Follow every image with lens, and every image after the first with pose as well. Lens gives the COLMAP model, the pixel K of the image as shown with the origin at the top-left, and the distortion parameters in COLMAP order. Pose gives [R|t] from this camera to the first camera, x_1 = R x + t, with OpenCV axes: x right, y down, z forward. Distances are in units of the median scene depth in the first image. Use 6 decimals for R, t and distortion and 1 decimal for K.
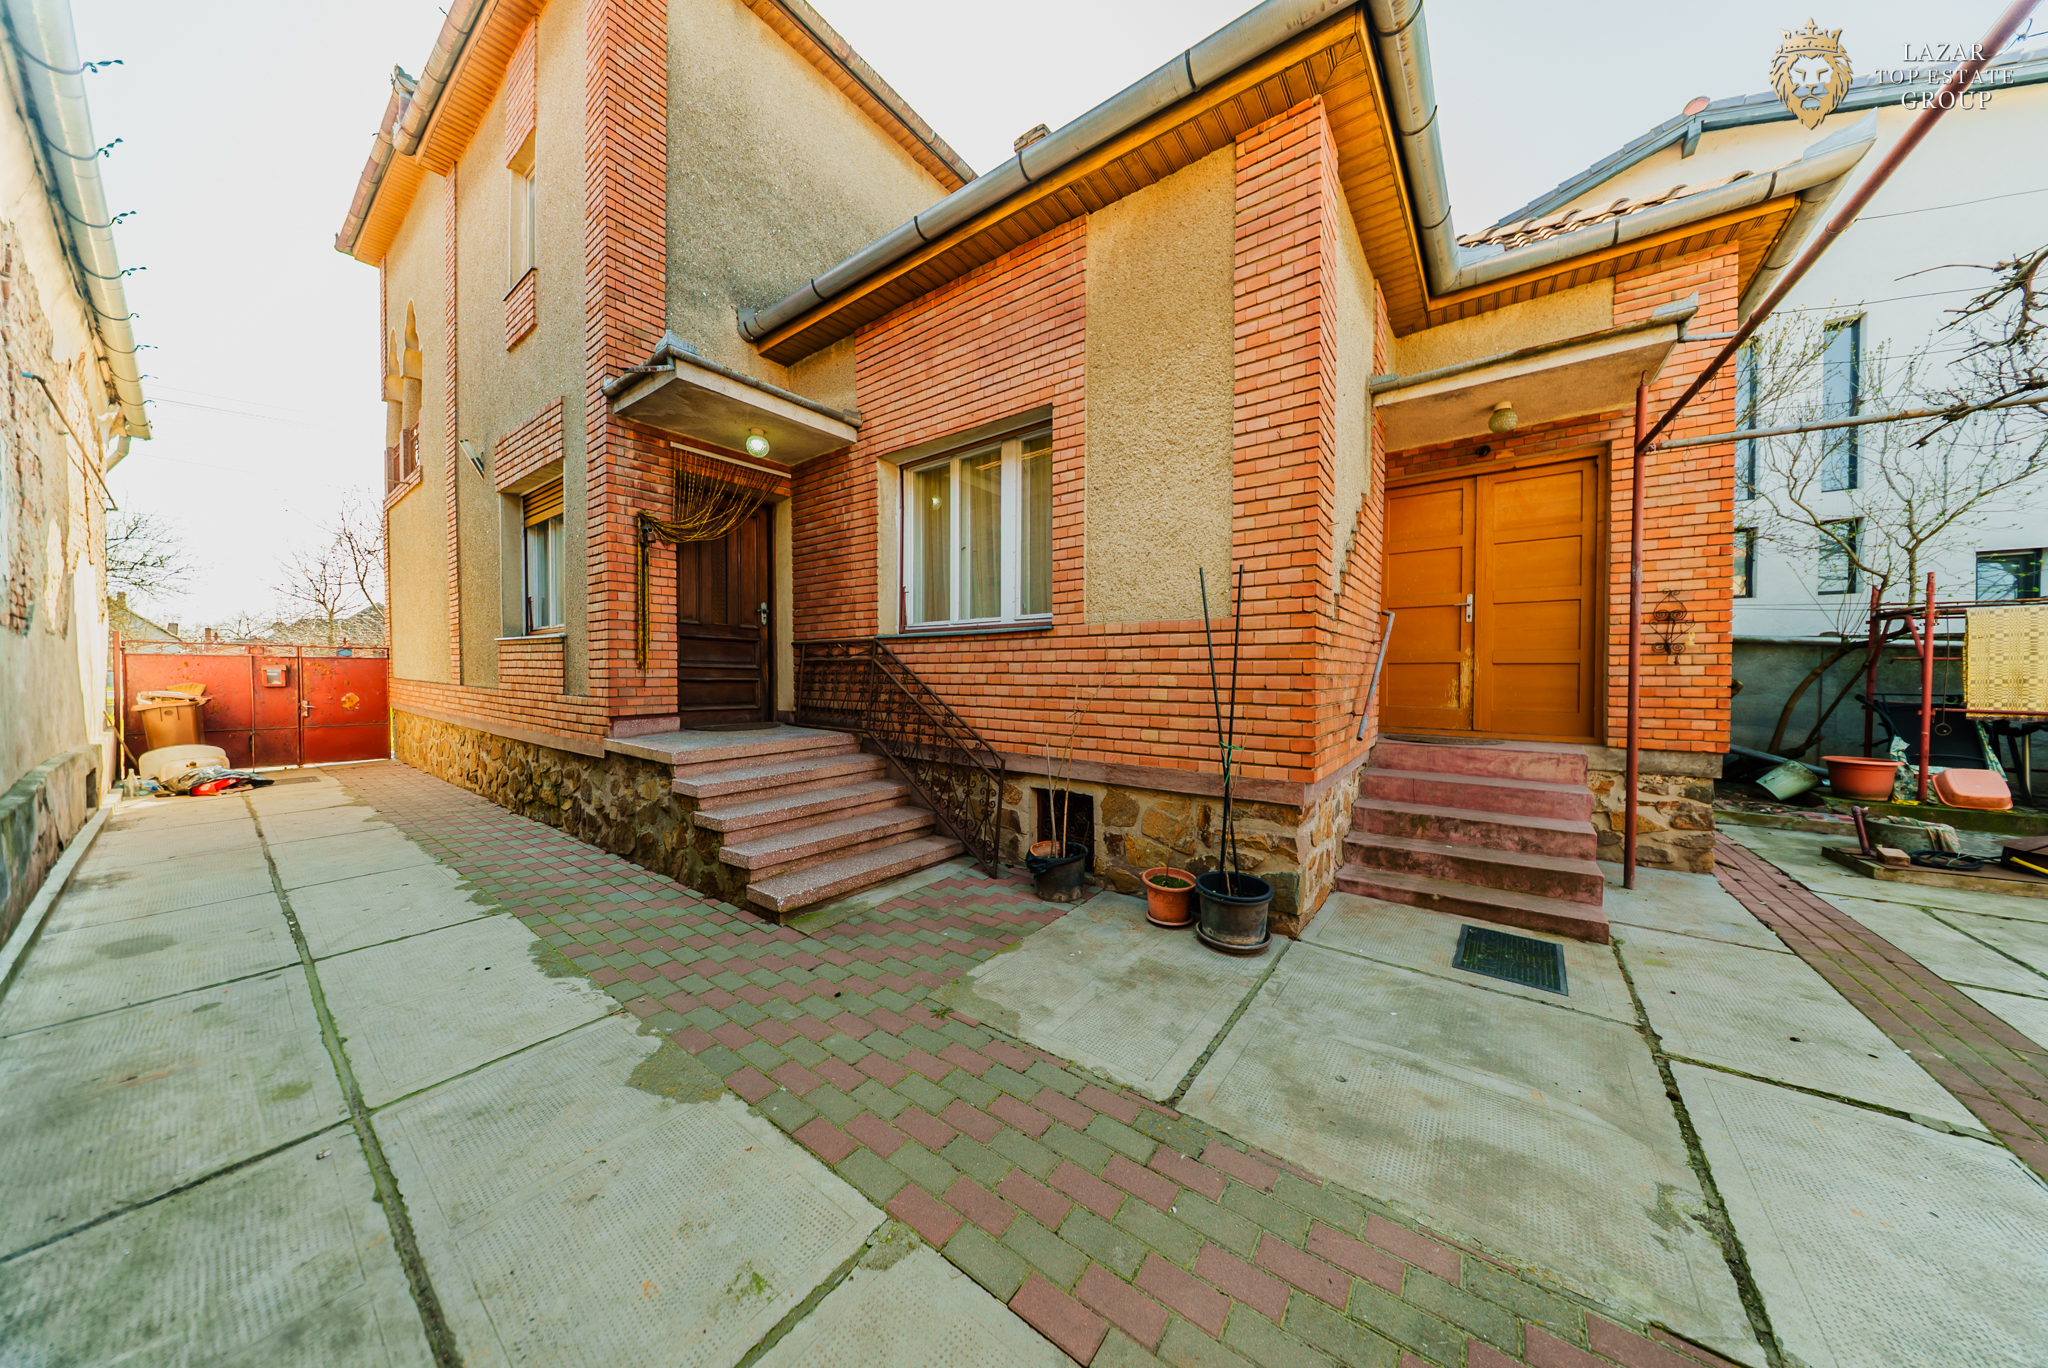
lens RADIAL K [[600.2, 0, 1032.6], [0, 600.2, 683.6], [0, 0, 1]] dist [-0.000397, -0.000389]
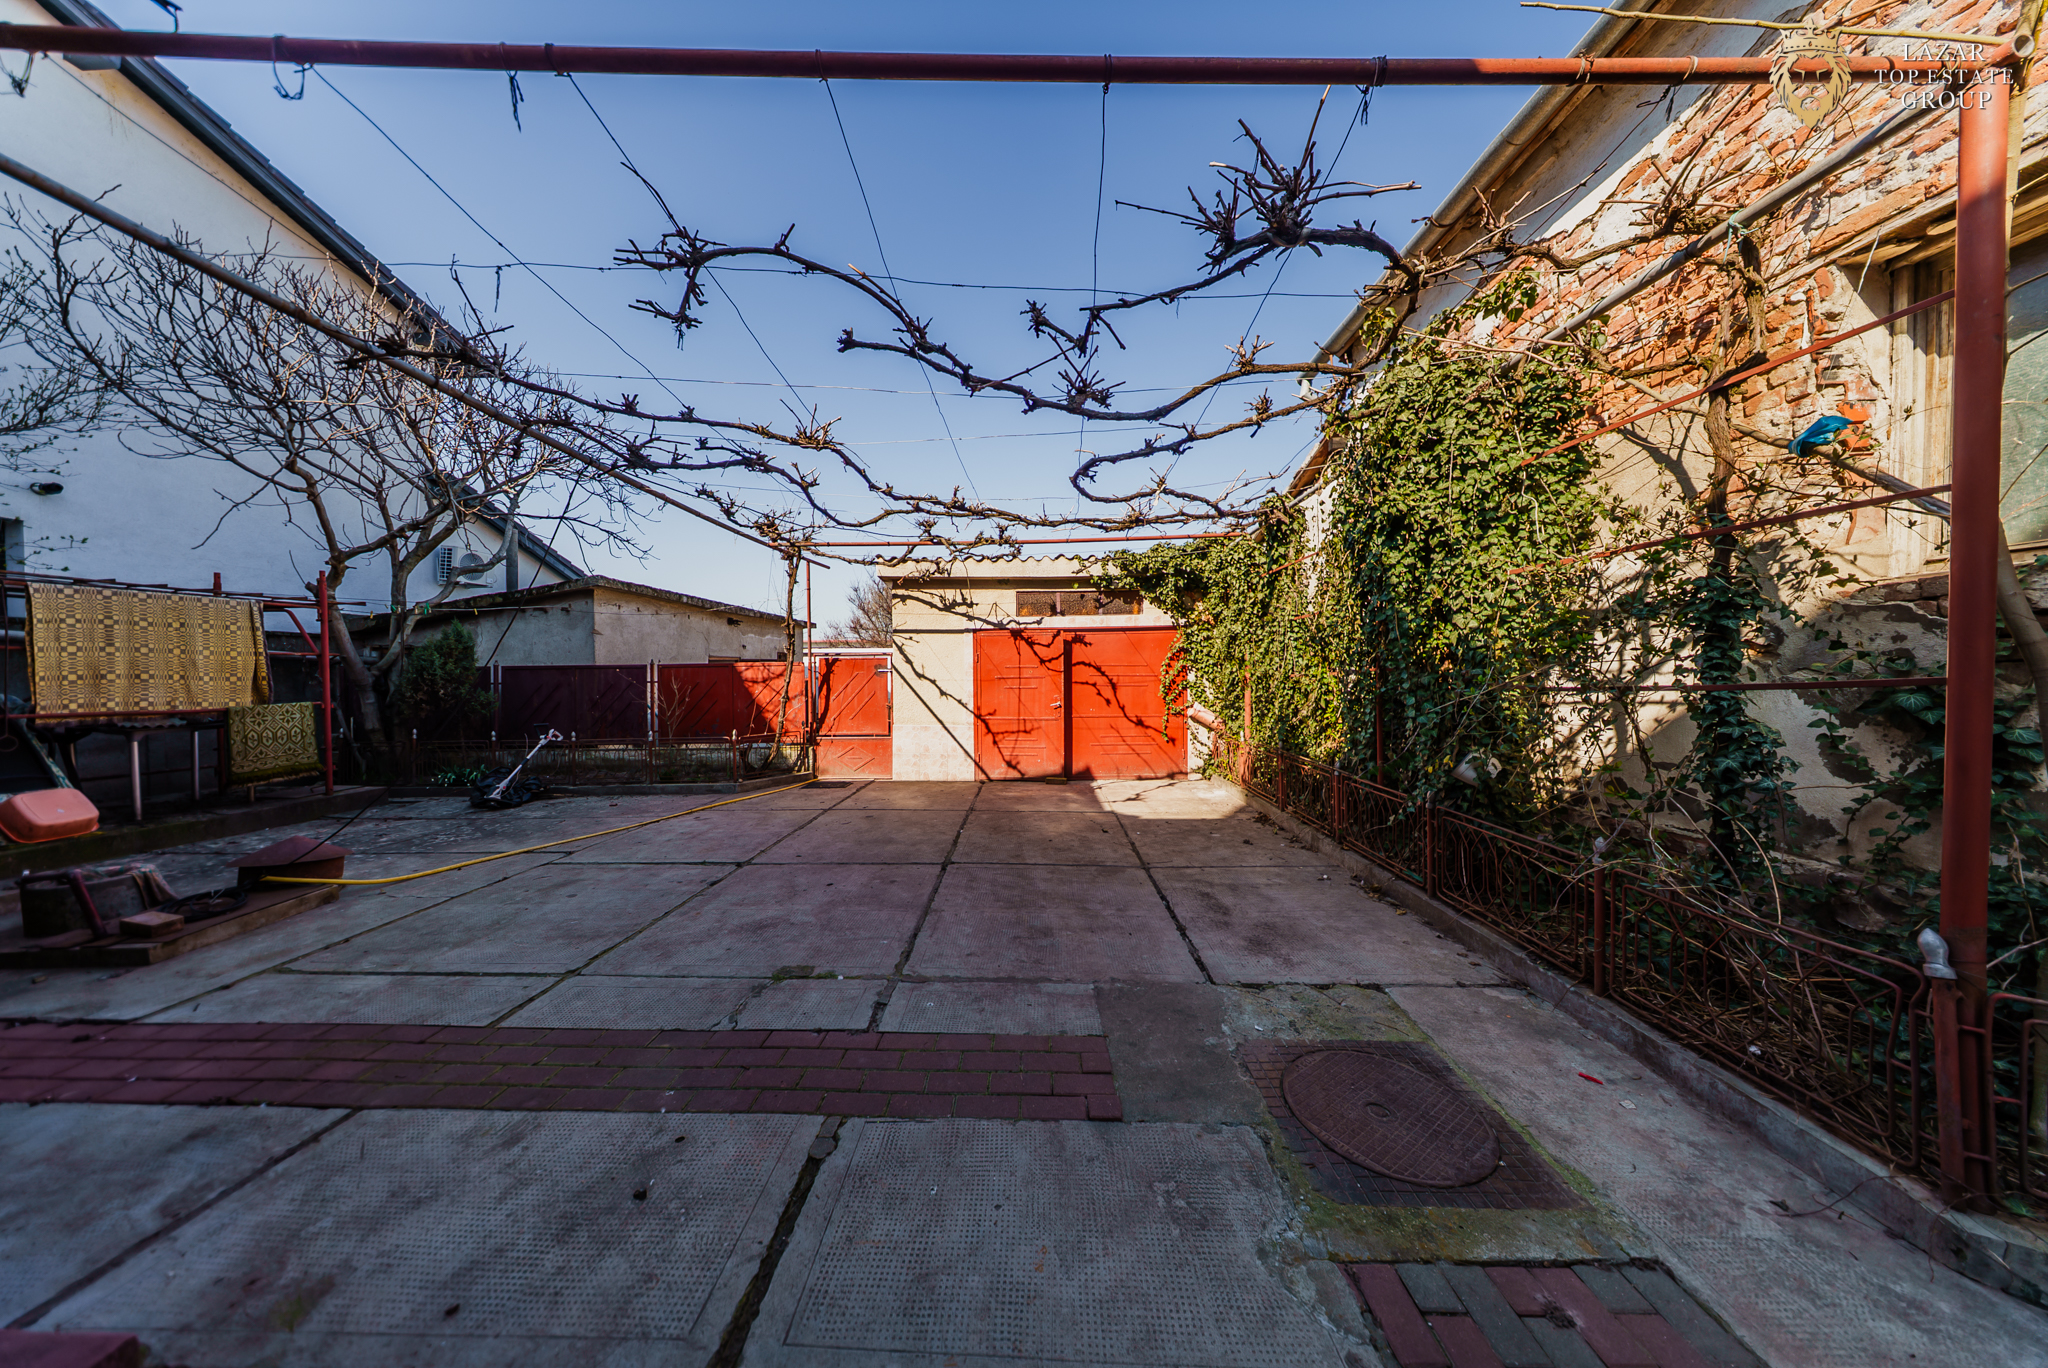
lens RADIAL K [[600.2, 0, 1028.1], [0, 600.2, 686.6], [0, 0, 1]] dist [-0.000397, -0.000389]
pose [[-0.588464, -0.017104, 0.808342, 0.346611], [0.009656, 0.999556, 0.028180, -0.001718], [-0.808466, 0.024388, -0.588038, 0.761553]]
